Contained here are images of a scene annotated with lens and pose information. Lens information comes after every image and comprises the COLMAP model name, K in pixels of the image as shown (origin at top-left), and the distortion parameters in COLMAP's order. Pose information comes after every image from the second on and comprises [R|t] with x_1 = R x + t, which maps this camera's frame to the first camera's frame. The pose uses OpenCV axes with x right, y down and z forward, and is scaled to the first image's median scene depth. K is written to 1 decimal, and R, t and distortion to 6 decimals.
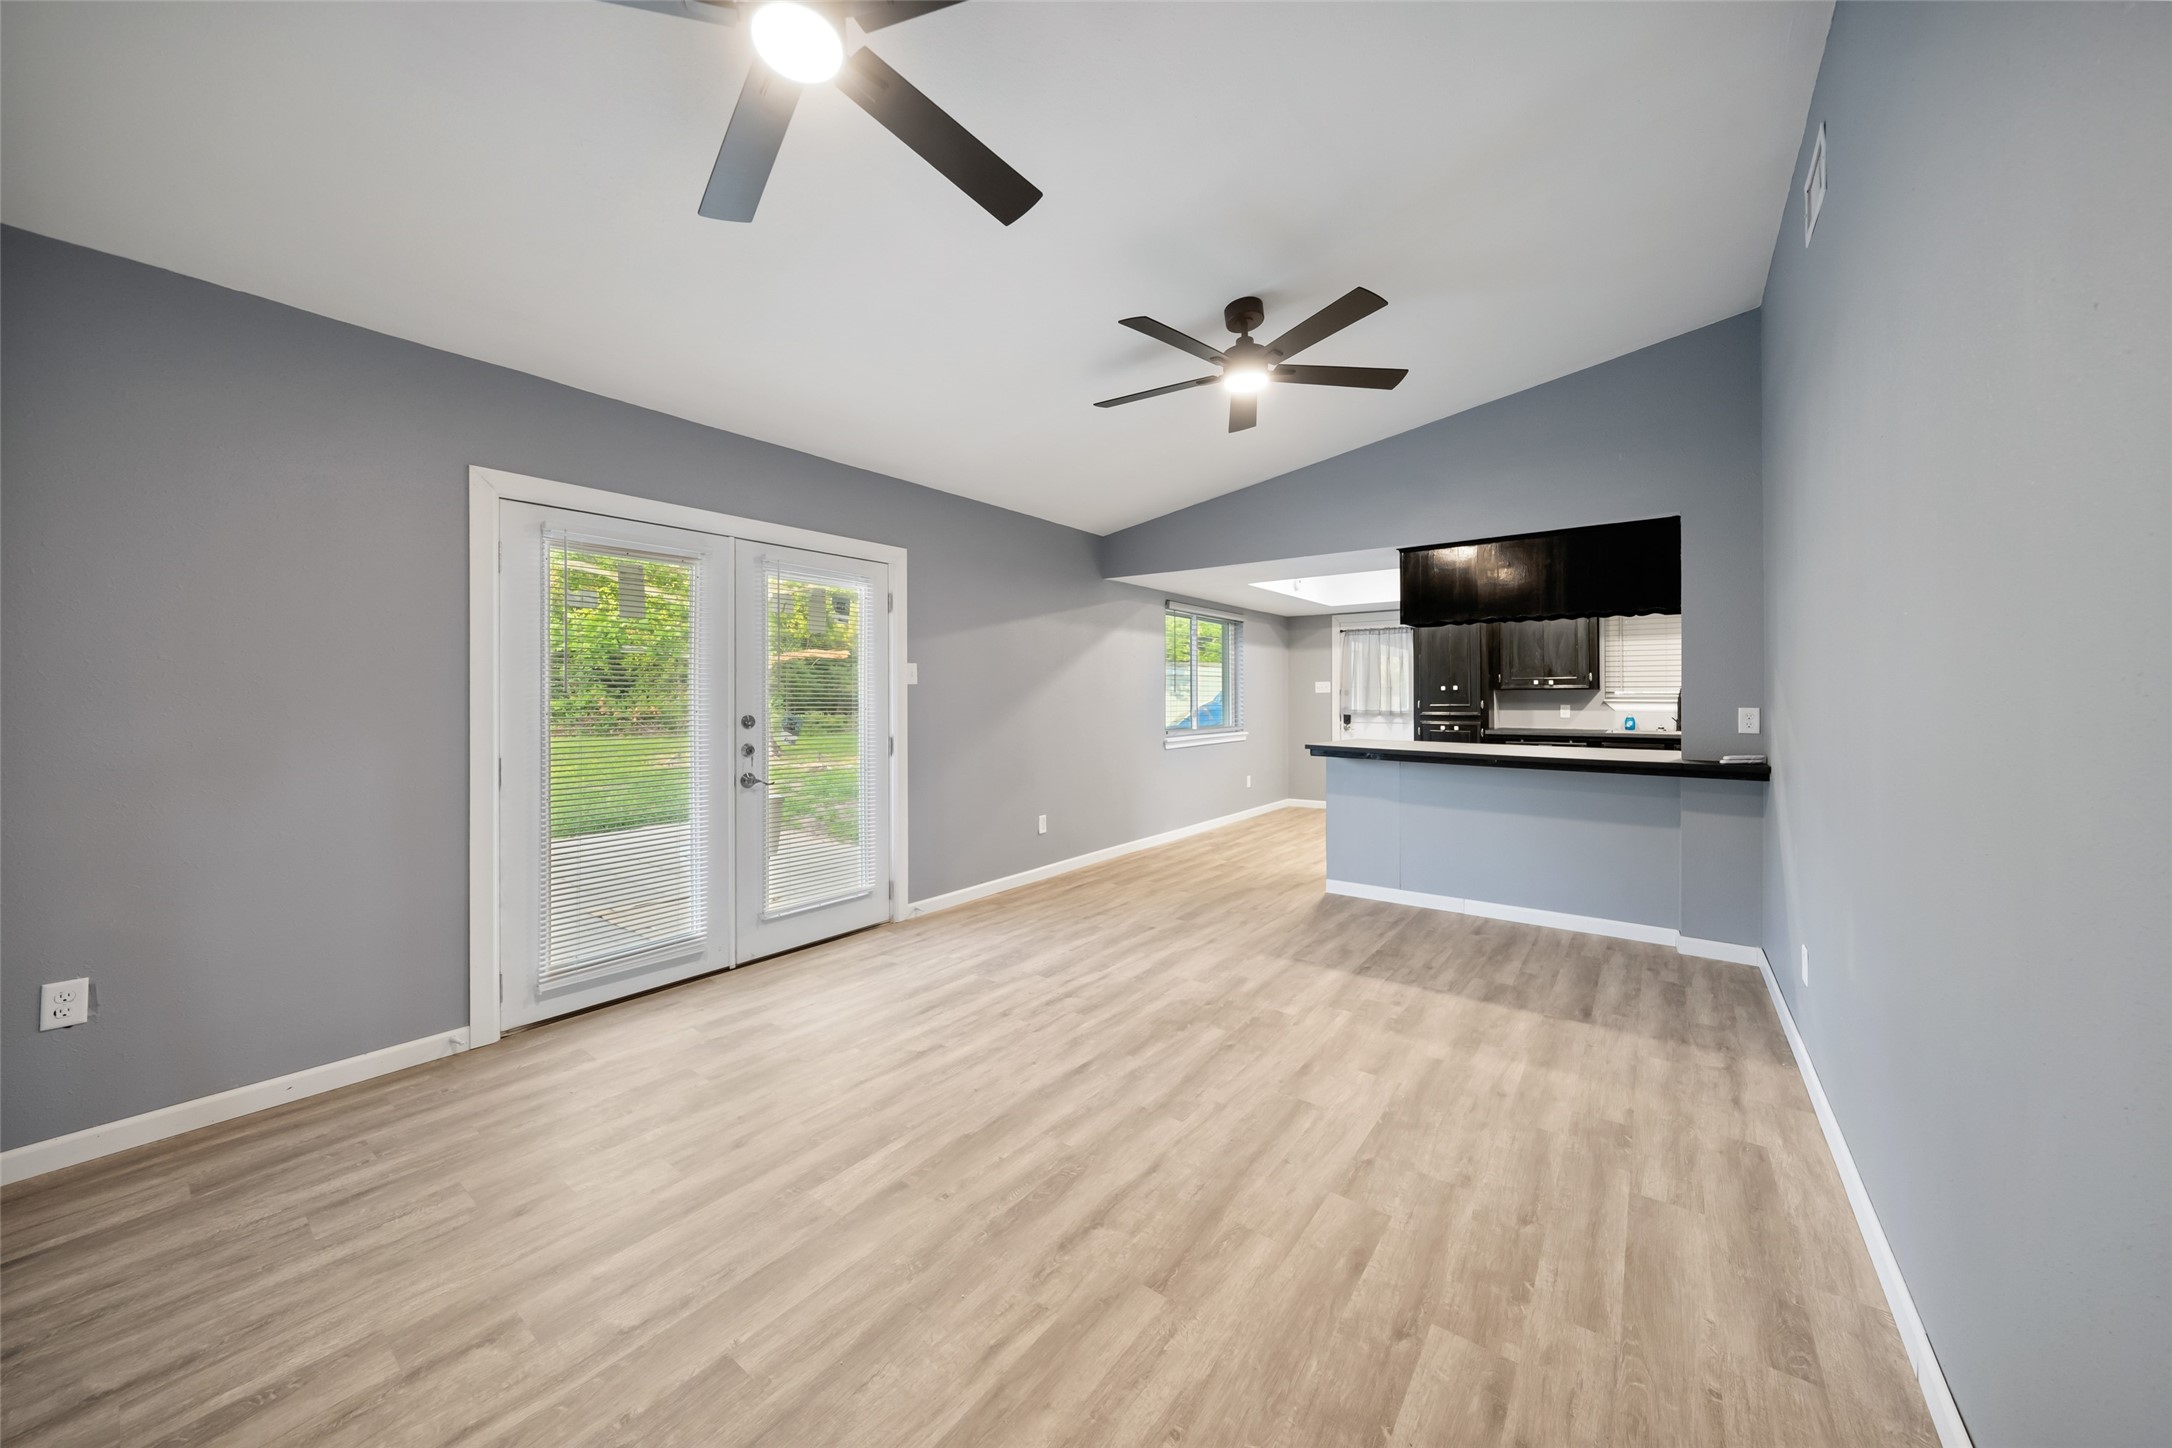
lens RADIAL K [[745.9, 0, 1052.2], [0, 745.9, 693.5], [0, 0, 1]] dist [-0.005310, -0.000013]
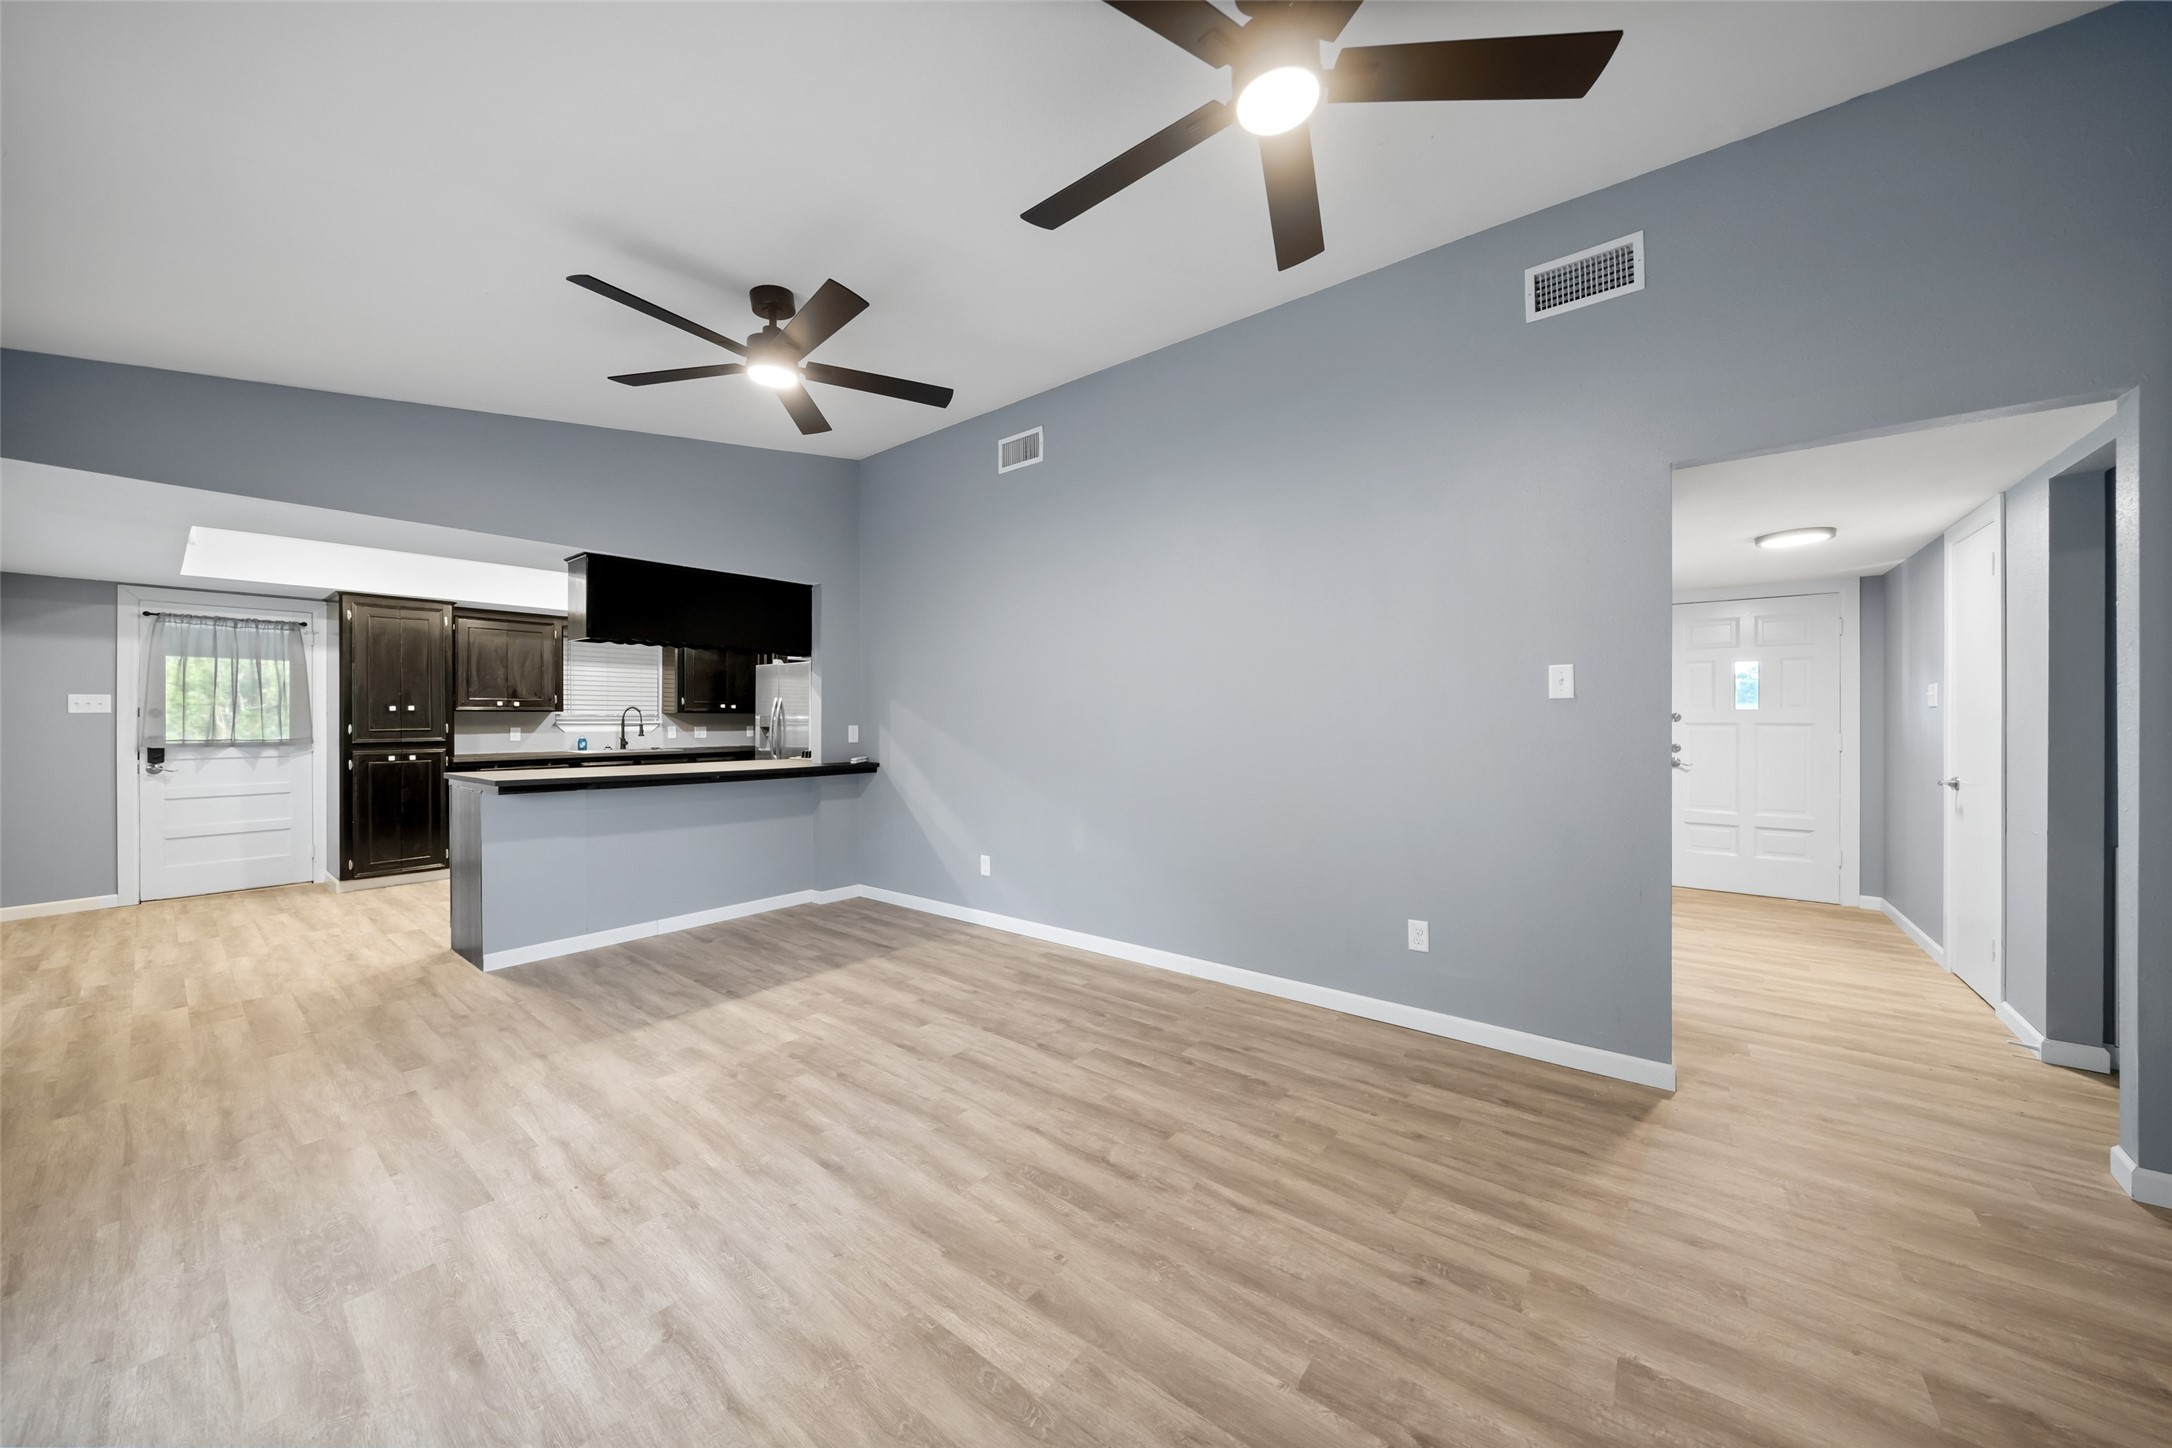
lens RADIAL K [[756.2, 0, 1095.6], [0, 756.2, 723.2], [0, 0, 1]] dist [-0.002834, -0.000194]
pose [[-0.010522, -0.005731, 0.999928, -0.684060], [-0.002485, 0.999981, 0.005705, 0.005133], [-0.999942, -0.002425, -0.010536, 0.614170]]
